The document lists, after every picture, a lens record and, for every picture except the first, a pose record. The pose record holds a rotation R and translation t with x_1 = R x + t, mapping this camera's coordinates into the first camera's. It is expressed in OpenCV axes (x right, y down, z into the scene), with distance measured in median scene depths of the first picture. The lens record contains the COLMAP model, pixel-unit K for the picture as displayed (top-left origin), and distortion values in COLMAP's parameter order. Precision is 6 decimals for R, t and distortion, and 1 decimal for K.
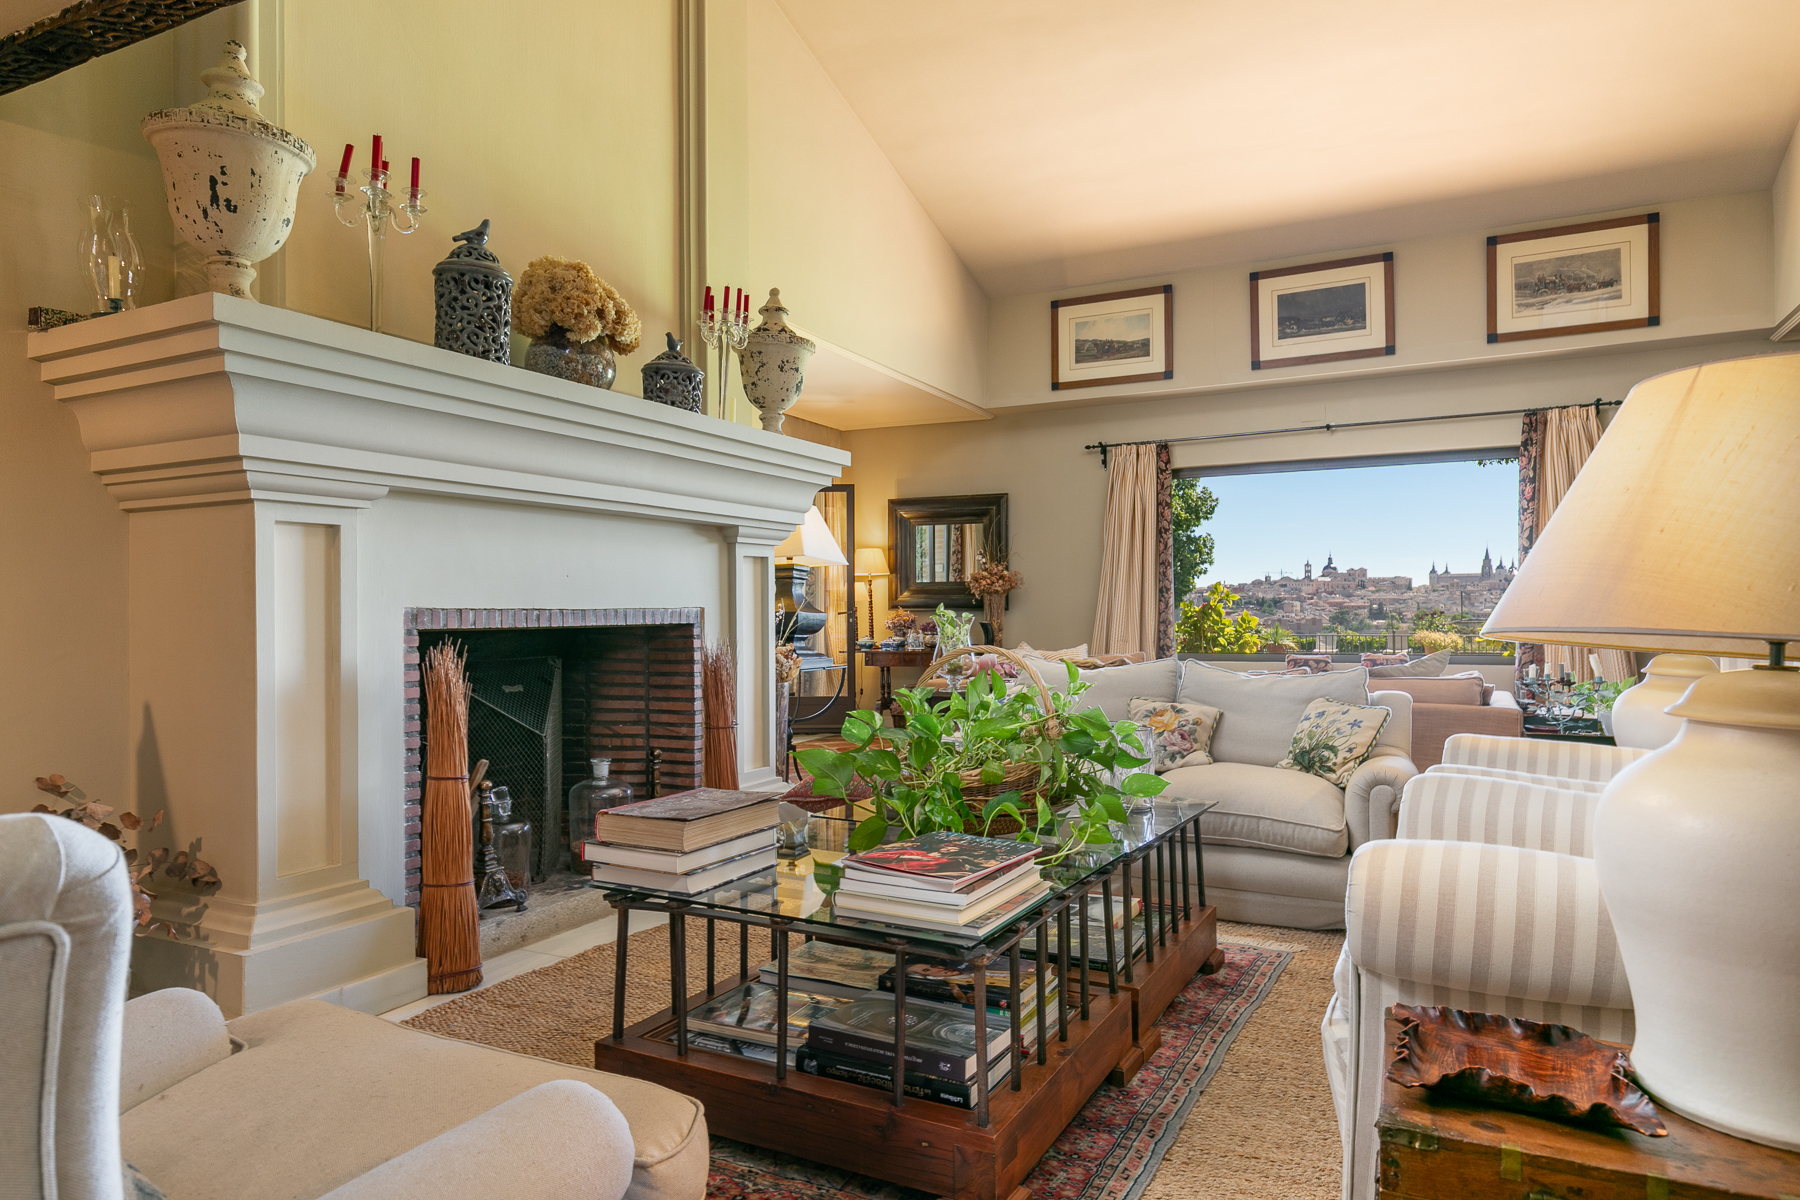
lens RADIAL K [[1088.9, 0, 900.0], [0, 1088.9, 600.0], [0, 0, 1]] dist [0.003463, -0.000376]
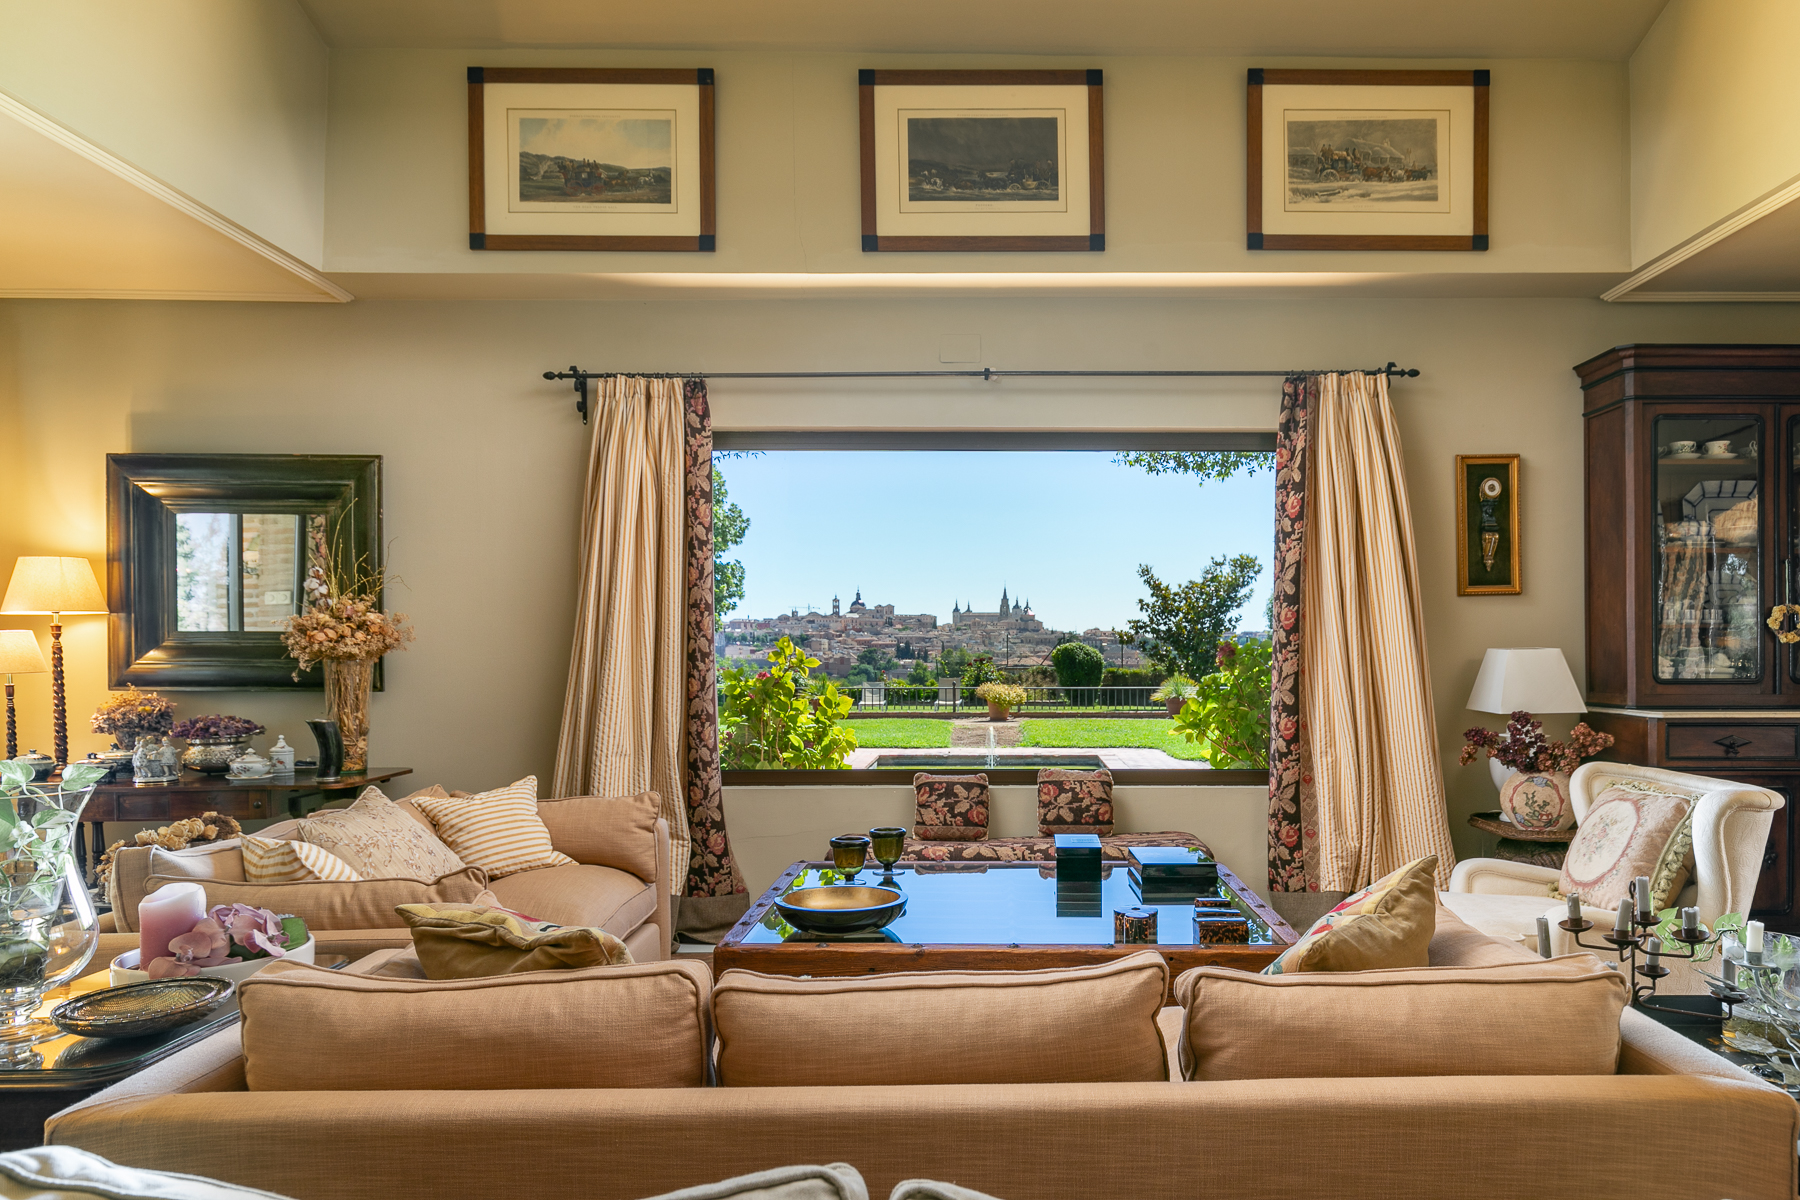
lens RADIAL K [[1217.6, 0, 1015.4], [0, 1217.6, 686.4], [0, 0, 1]] dist [-0.002902, 0.000017]
pose [[0.874751, -0.009882, 0.484472, 0.087584], [-0.010323, 0.999185, 0.039019, -0.018603], [-0.484463, -0.039133, 0.873936, 0.394666]]
